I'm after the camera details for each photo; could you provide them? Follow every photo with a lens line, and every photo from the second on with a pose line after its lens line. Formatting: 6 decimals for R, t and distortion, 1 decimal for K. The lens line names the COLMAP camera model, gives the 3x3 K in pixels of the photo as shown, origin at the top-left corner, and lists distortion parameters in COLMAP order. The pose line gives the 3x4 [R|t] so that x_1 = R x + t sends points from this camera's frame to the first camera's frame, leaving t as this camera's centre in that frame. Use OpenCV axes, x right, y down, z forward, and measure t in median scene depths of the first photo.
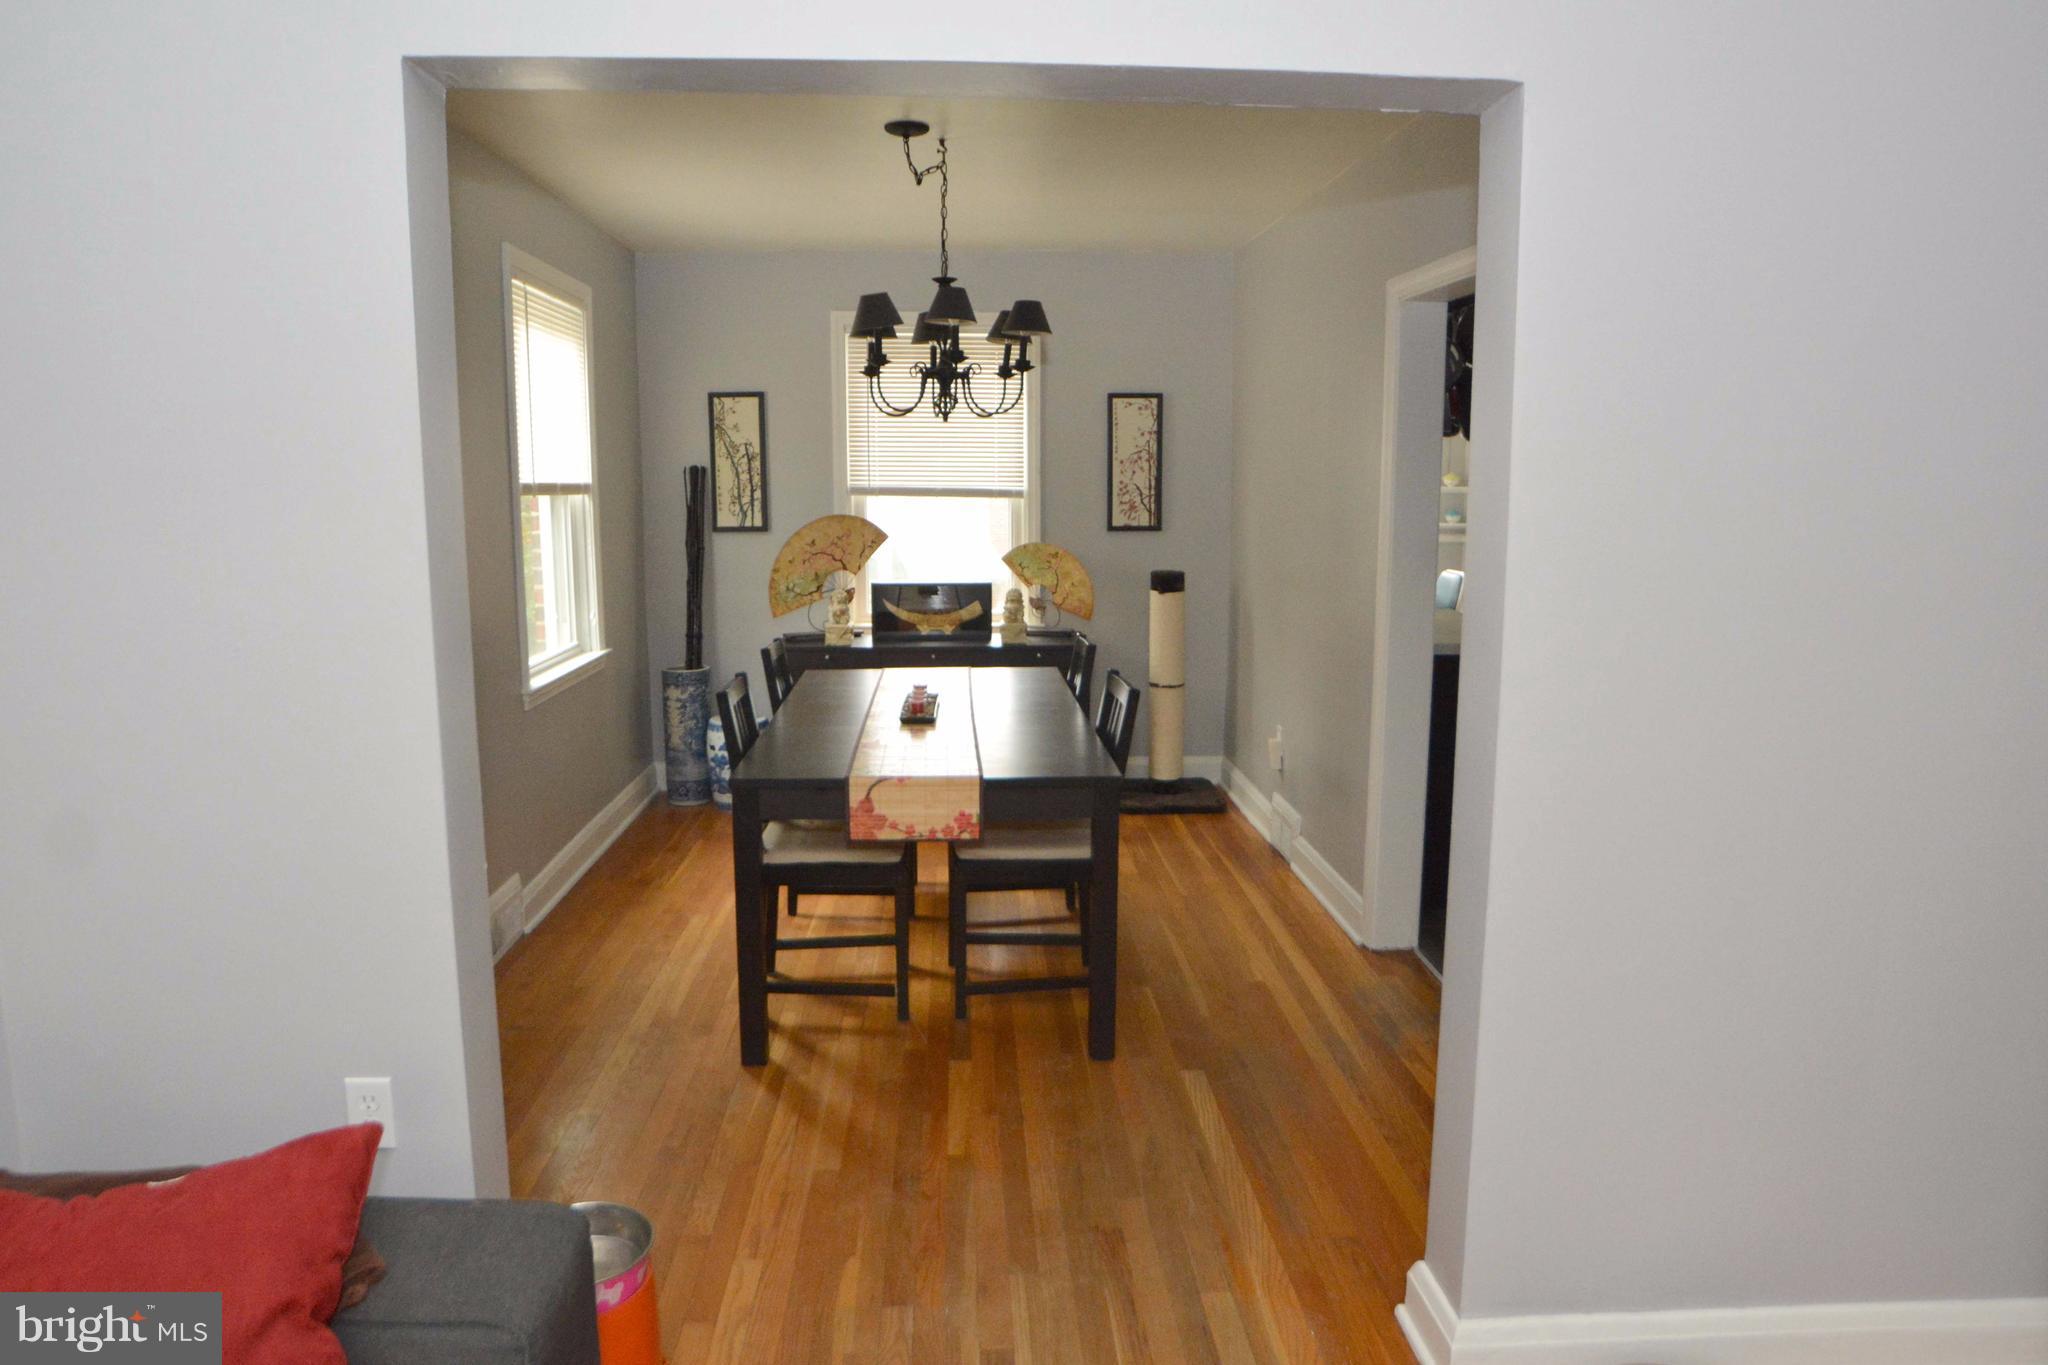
lens RADIAL K [[1261.8, 0, 1022.1], [0, 1261.8, 680.5], [0, 0, 1]] dist [-0.060142, 0.000655]
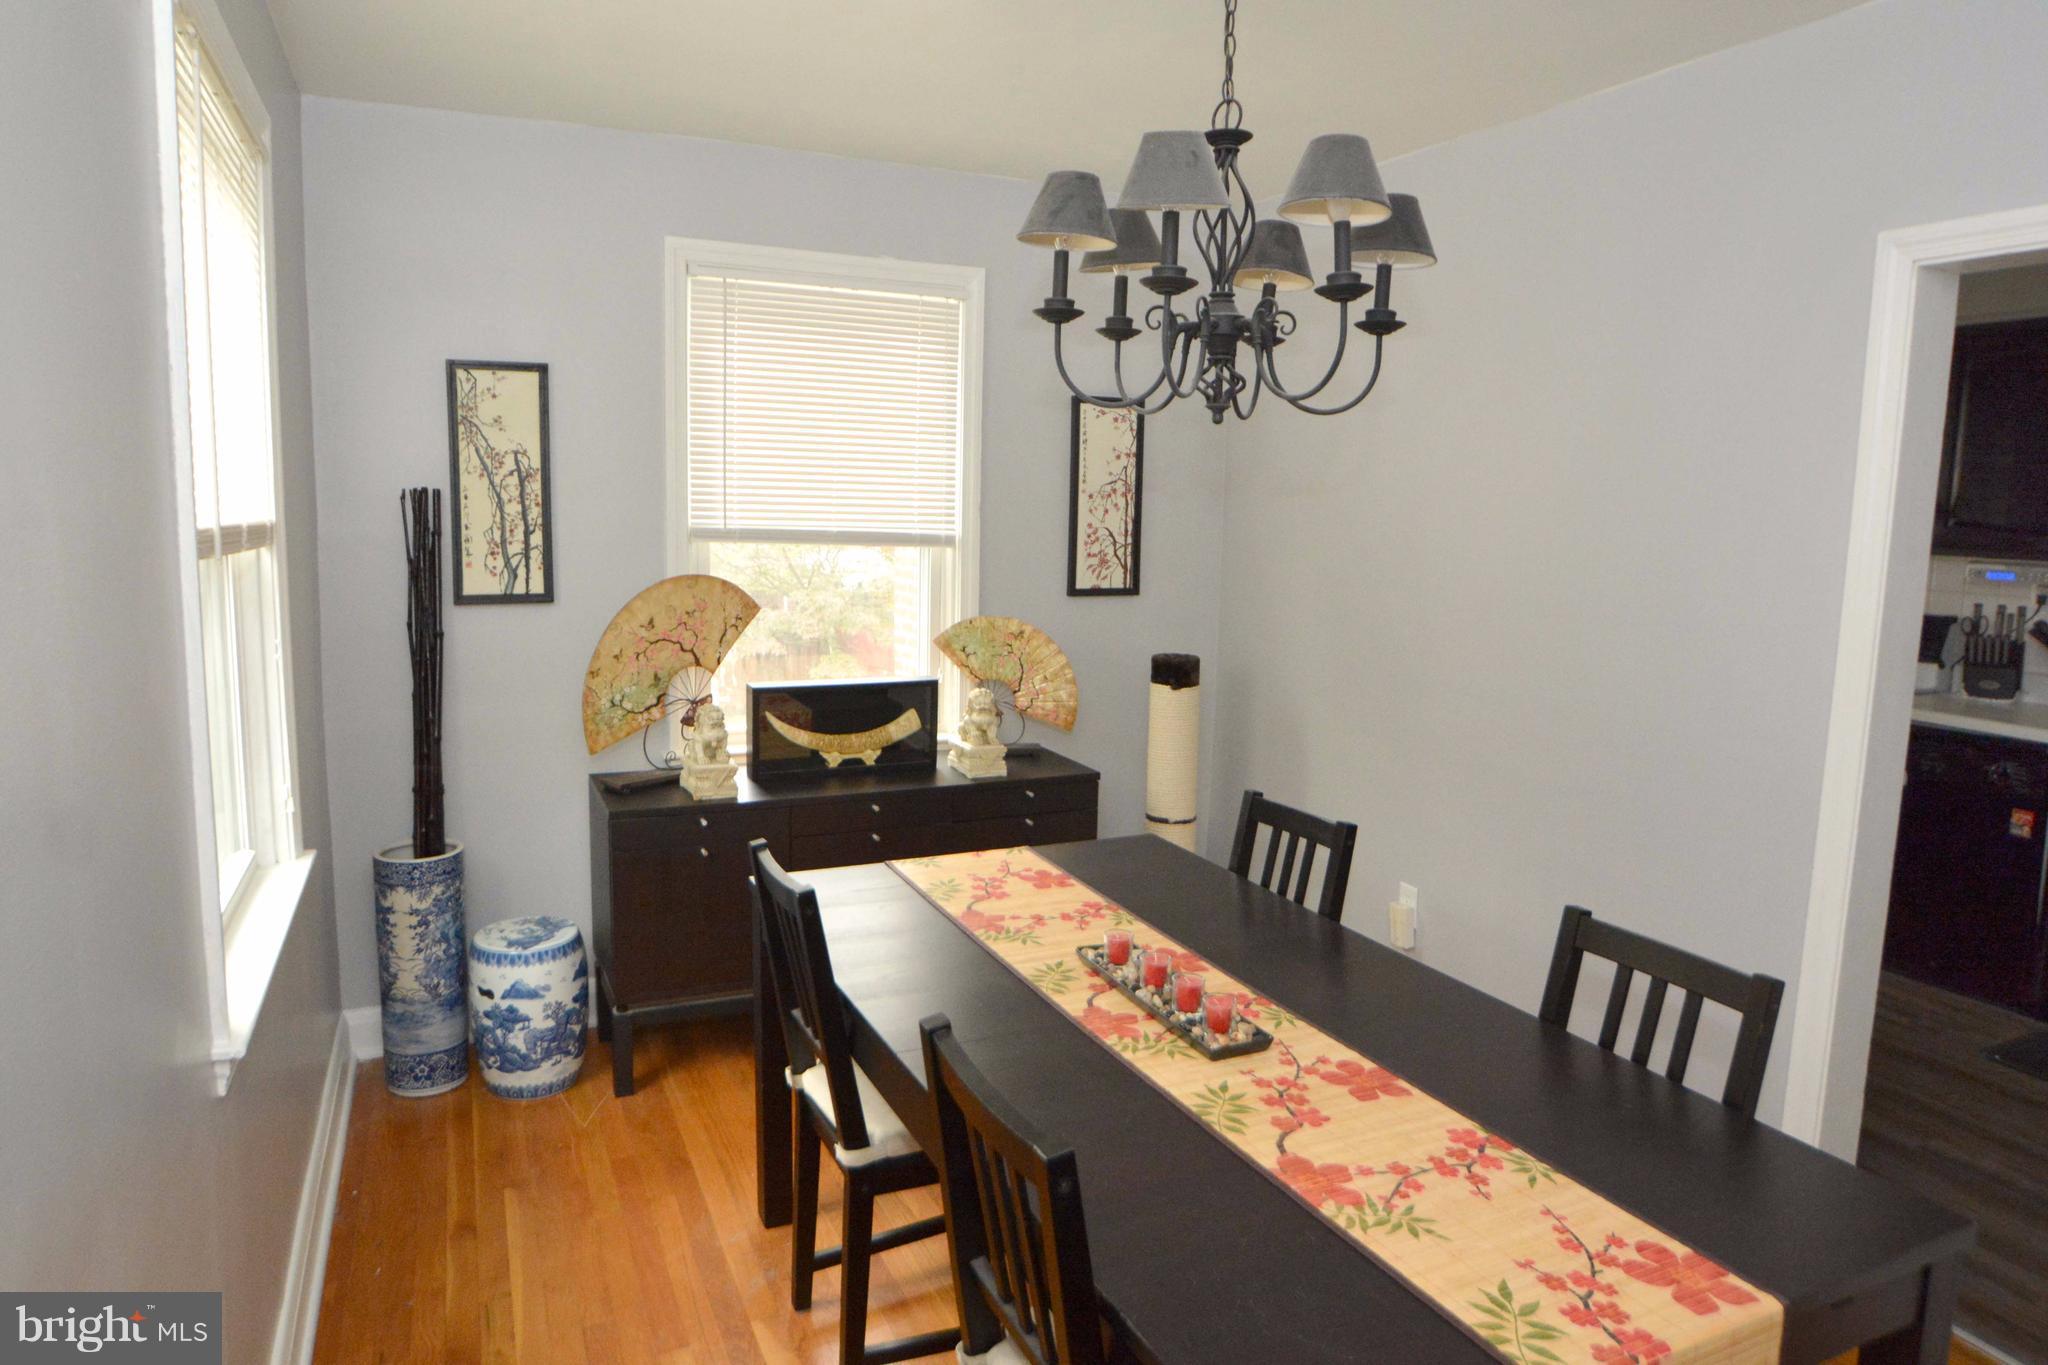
lens RADIAL K [[1261.8, 0, 1026.6], [0, 1261.8, 676.6], [0, 0, 1]] dist [-0.060142, 0.000655]
pose [[0.932481, -0.029284, 0.360031, -0.209971], [0.036791, 0.999225, -0.014017, -0.068321], [-0.359342, 0.026316, 0.932835, 0.382519]]
